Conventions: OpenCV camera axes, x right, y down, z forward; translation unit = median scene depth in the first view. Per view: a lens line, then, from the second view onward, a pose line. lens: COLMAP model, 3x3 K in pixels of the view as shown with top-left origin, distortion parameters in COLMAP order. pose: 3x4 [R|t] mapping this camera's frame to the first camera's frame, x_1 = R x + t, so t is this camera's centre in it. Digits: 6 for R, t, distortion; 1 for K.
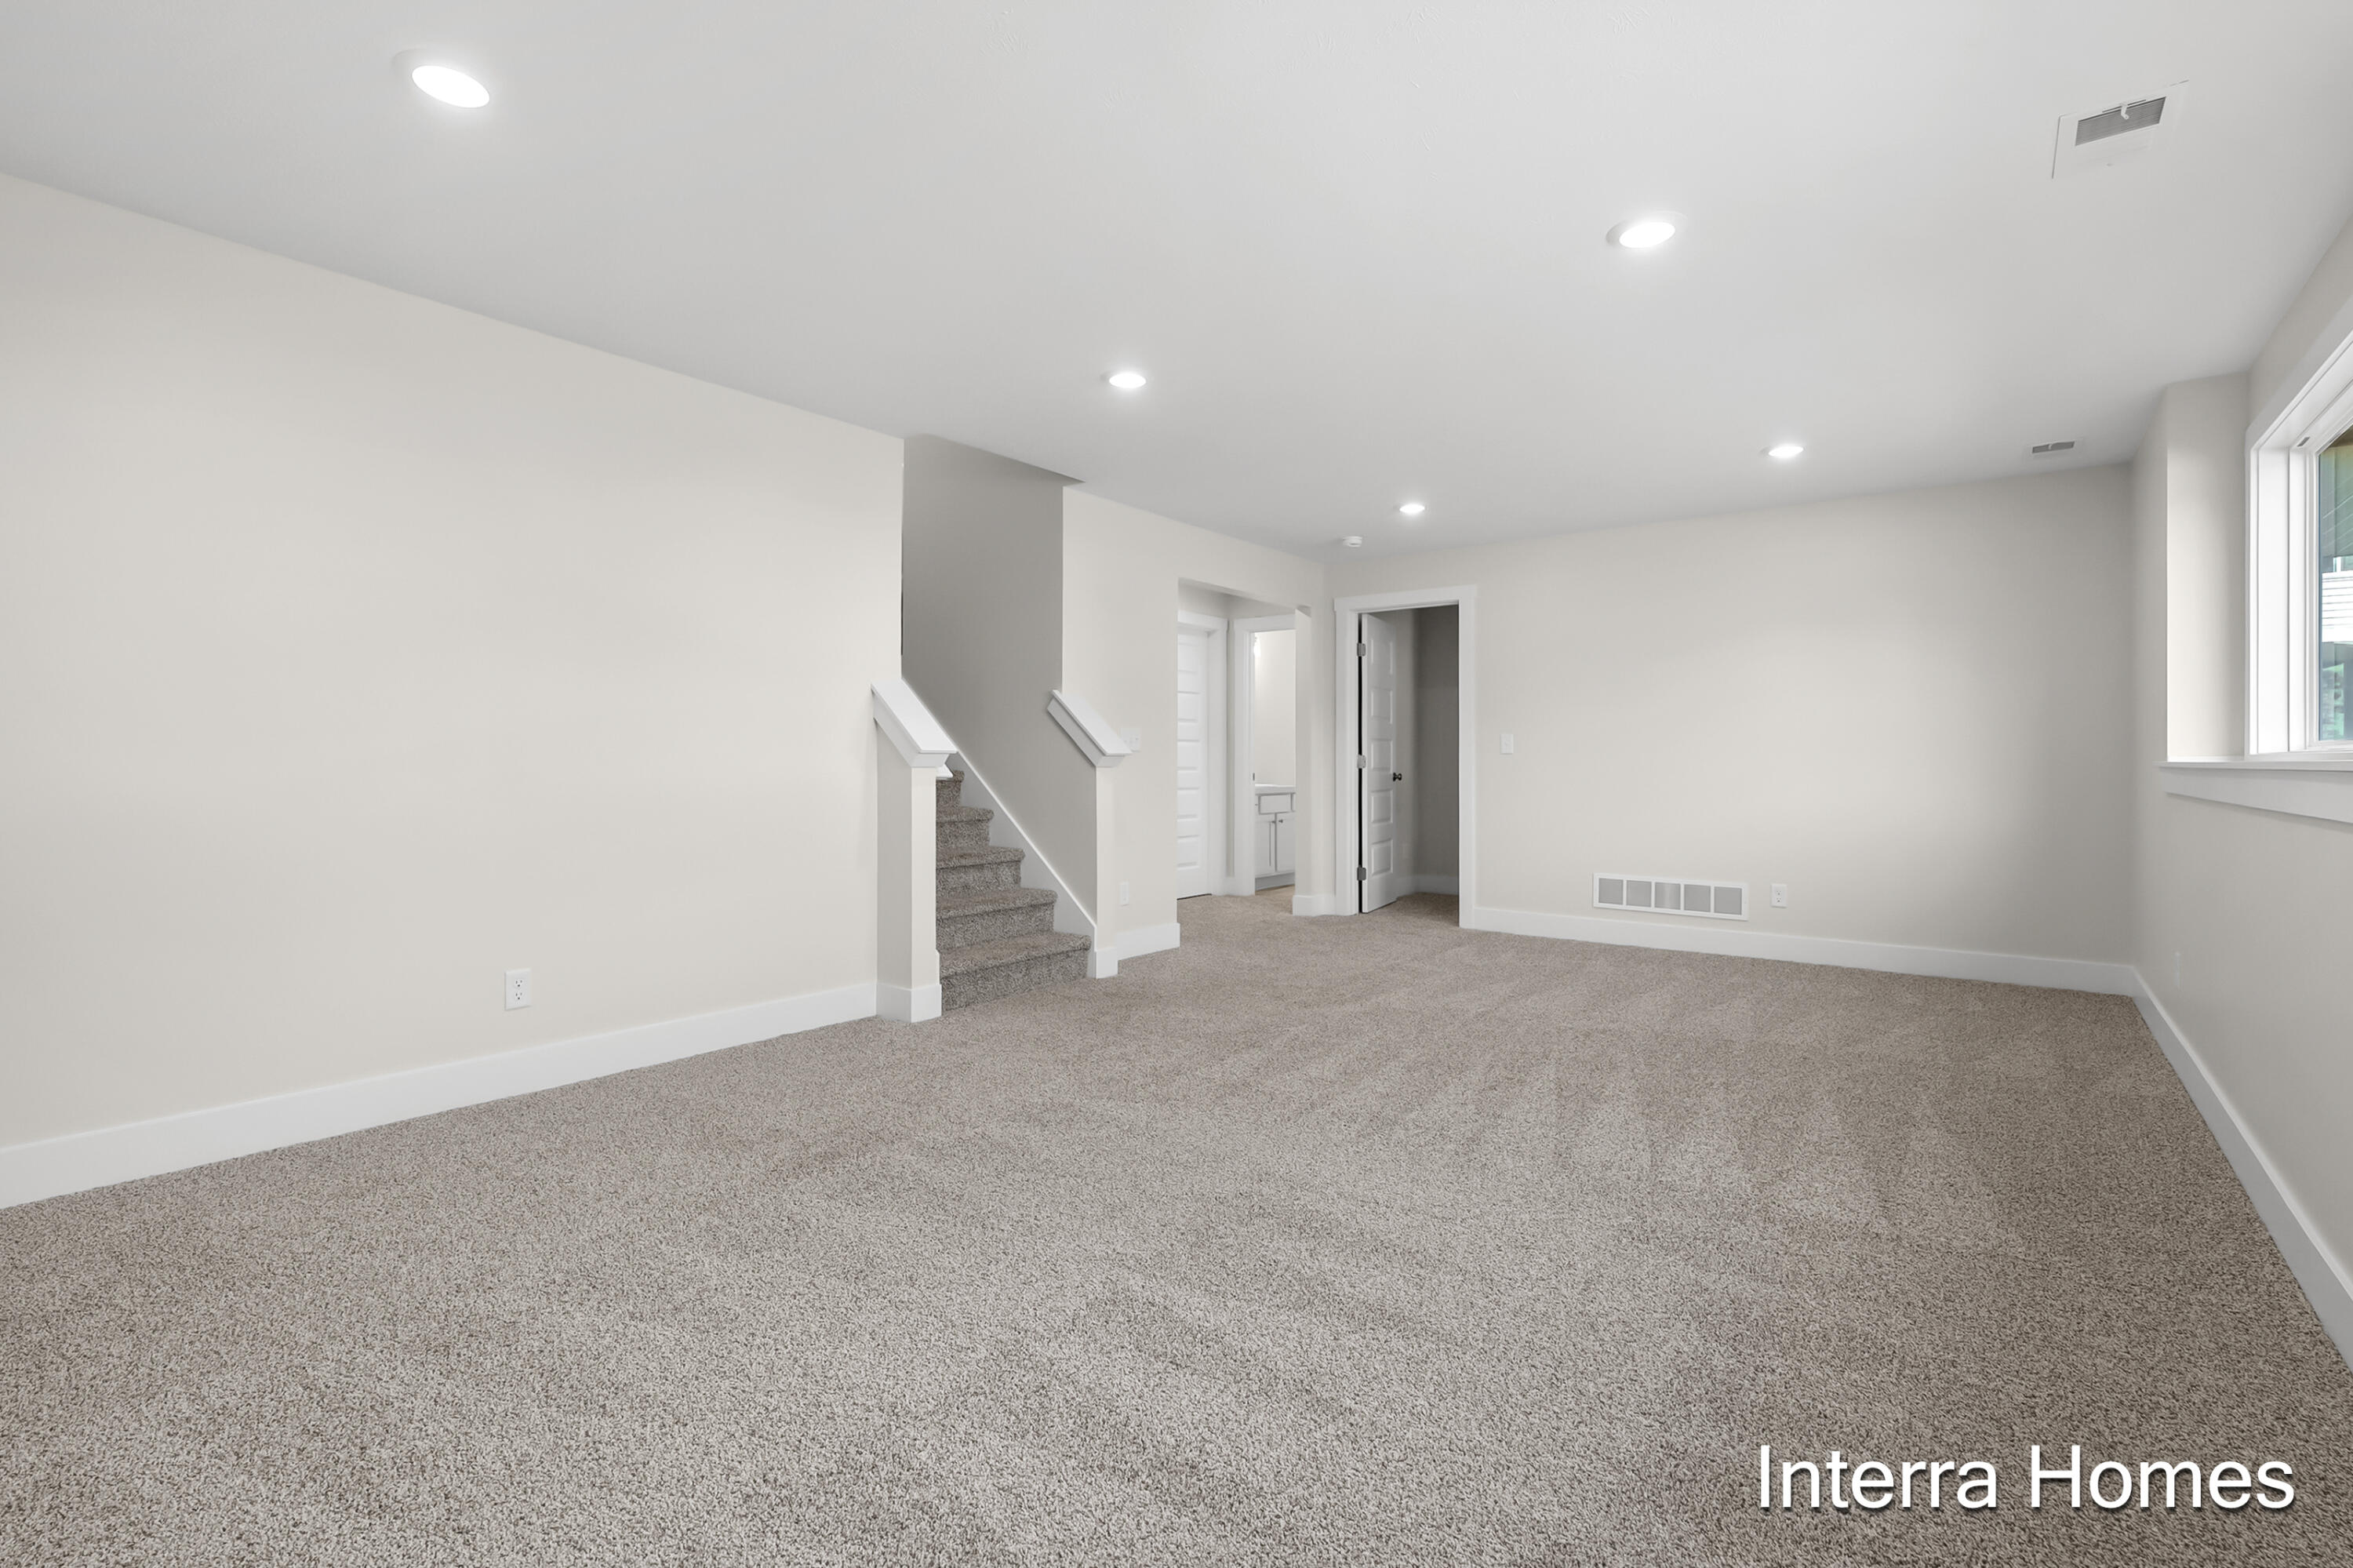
lens RADIAL K [[1075.5, 0, 1176.7], [0, 1075.5, 769.2], [0, 0, 1]] dist [-0.008276, 0.000499]
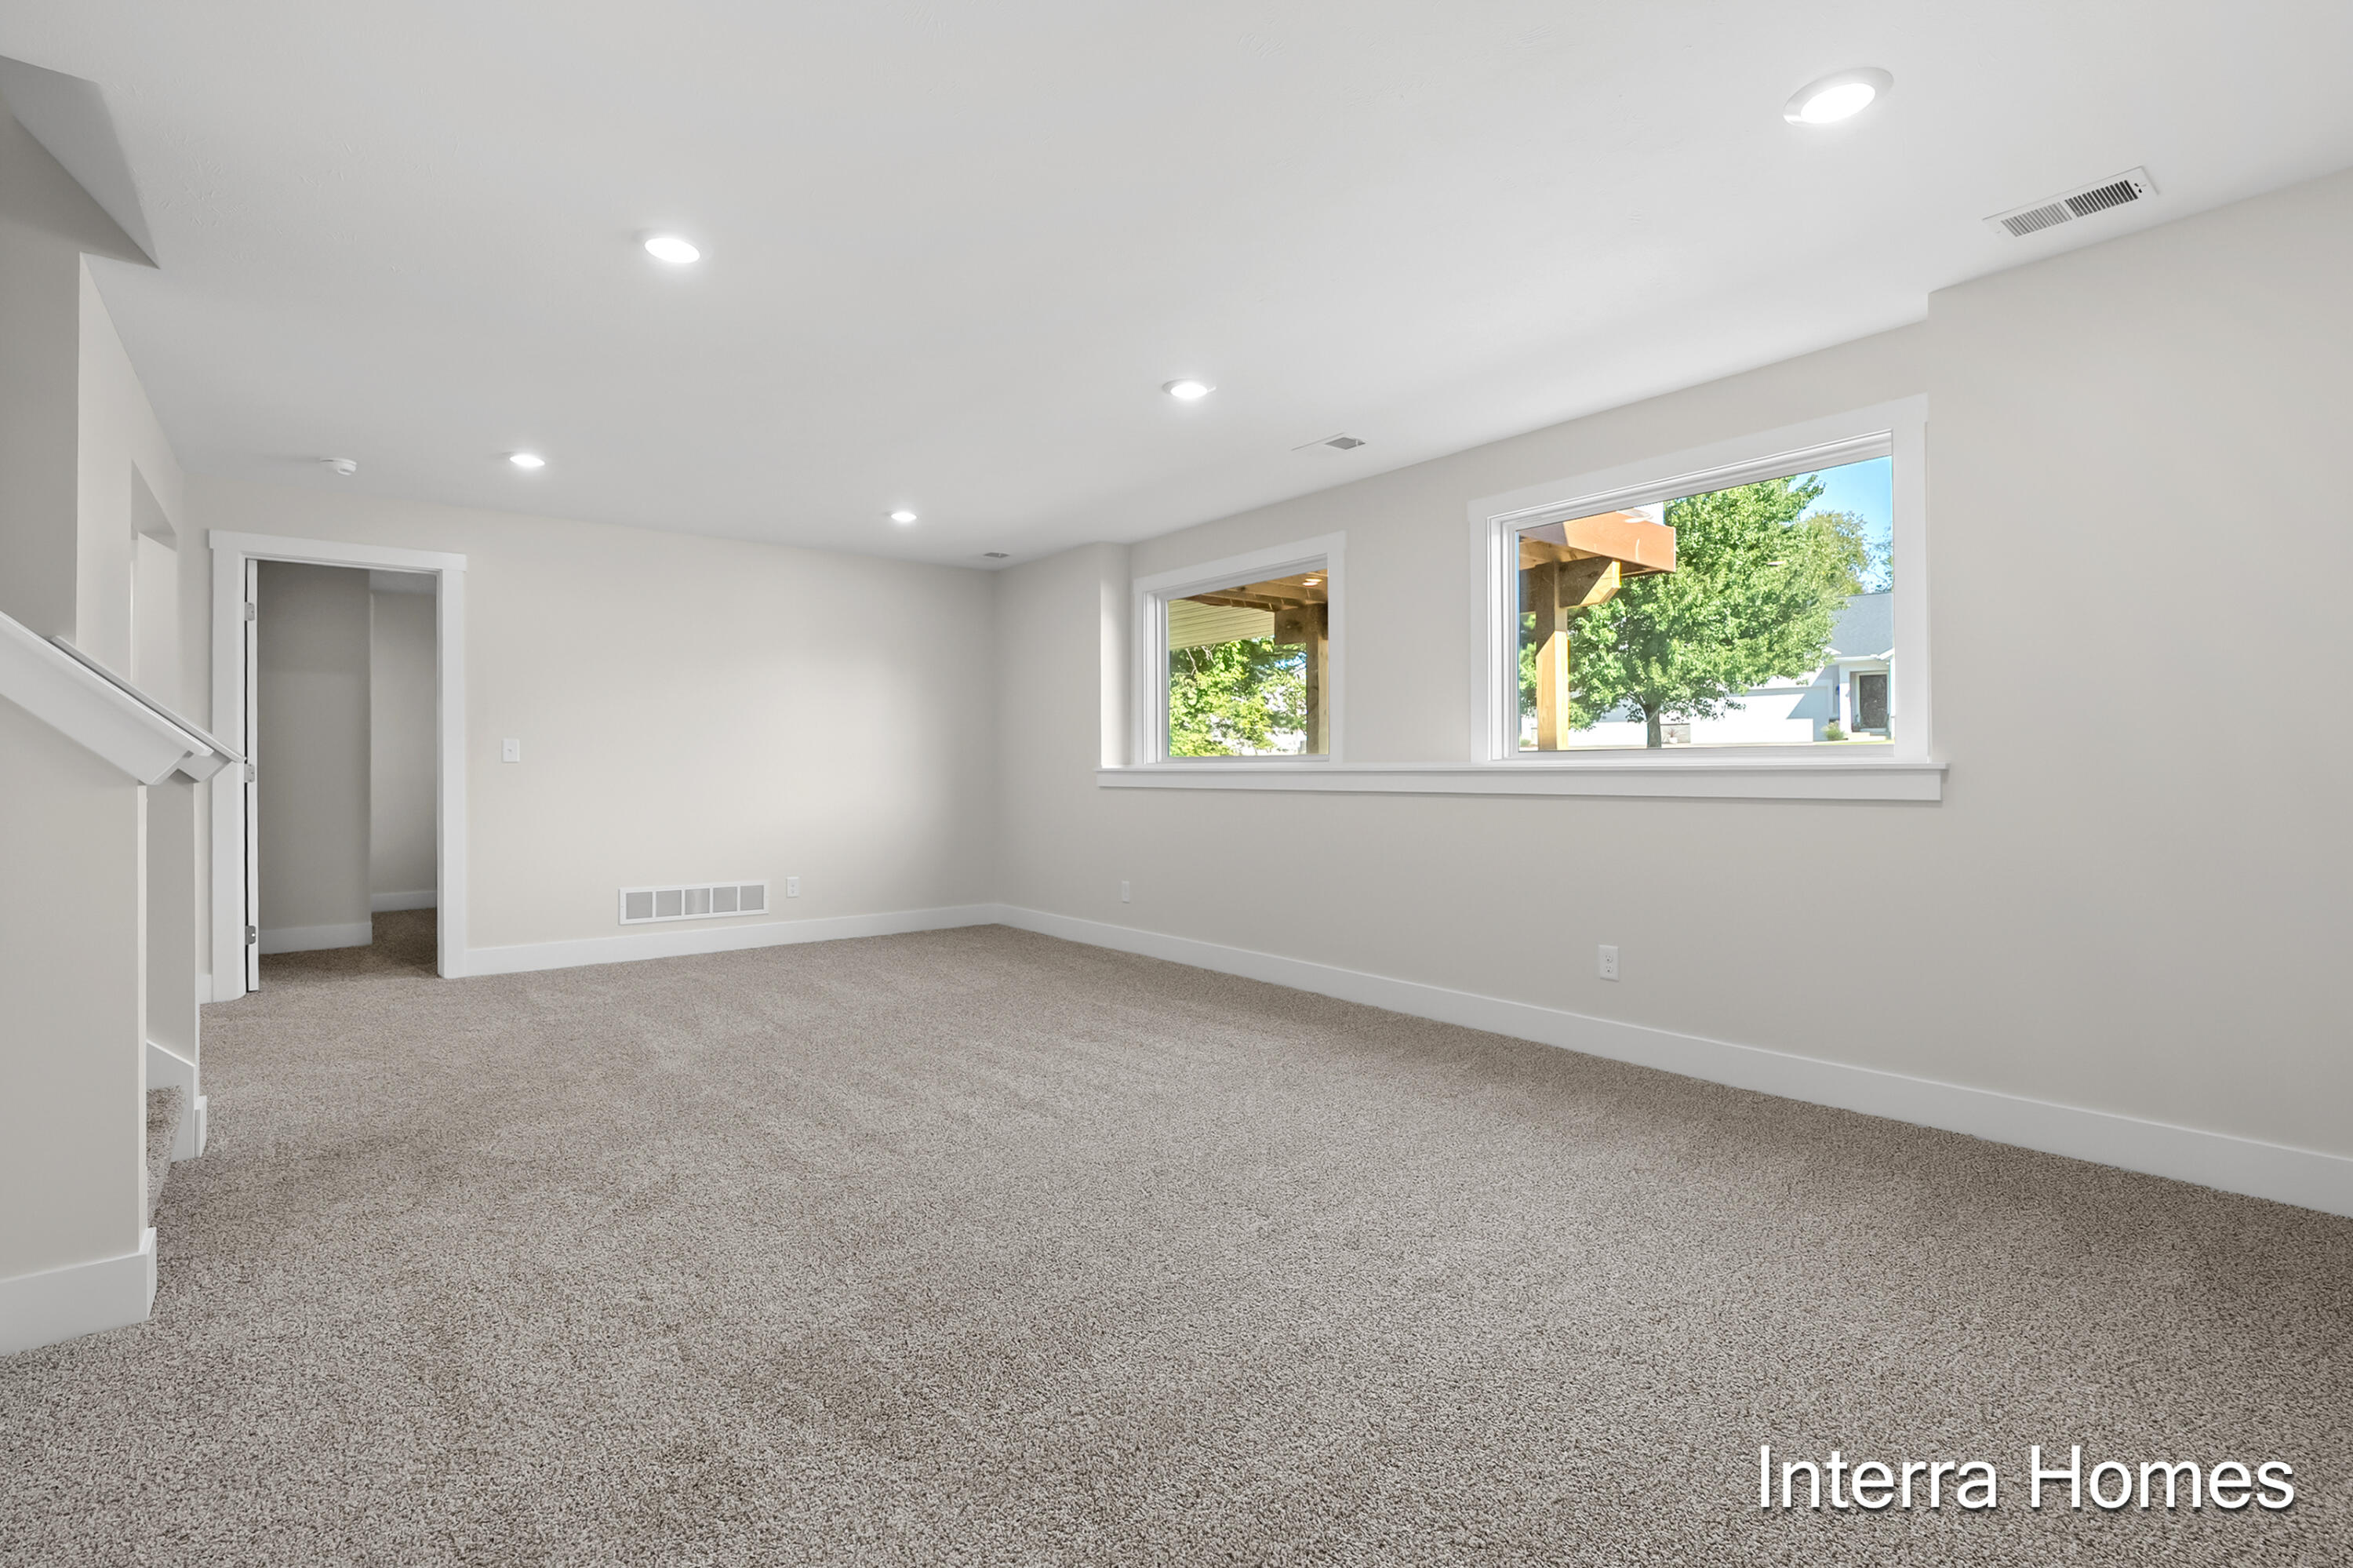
lens RADIAL K [[1064.0, 0, 1176.6], [0, 1064.0, 765.5], [0, 0, 1]] dist [-0.002031, 0.000268]
pose [[0.248969, -0.000318, 0.968511, -0.413662], [0.012576, 0.999917, -0.002905, -0.002828], [-0.968430, 0.012903, 0.248953, 0.306117]]
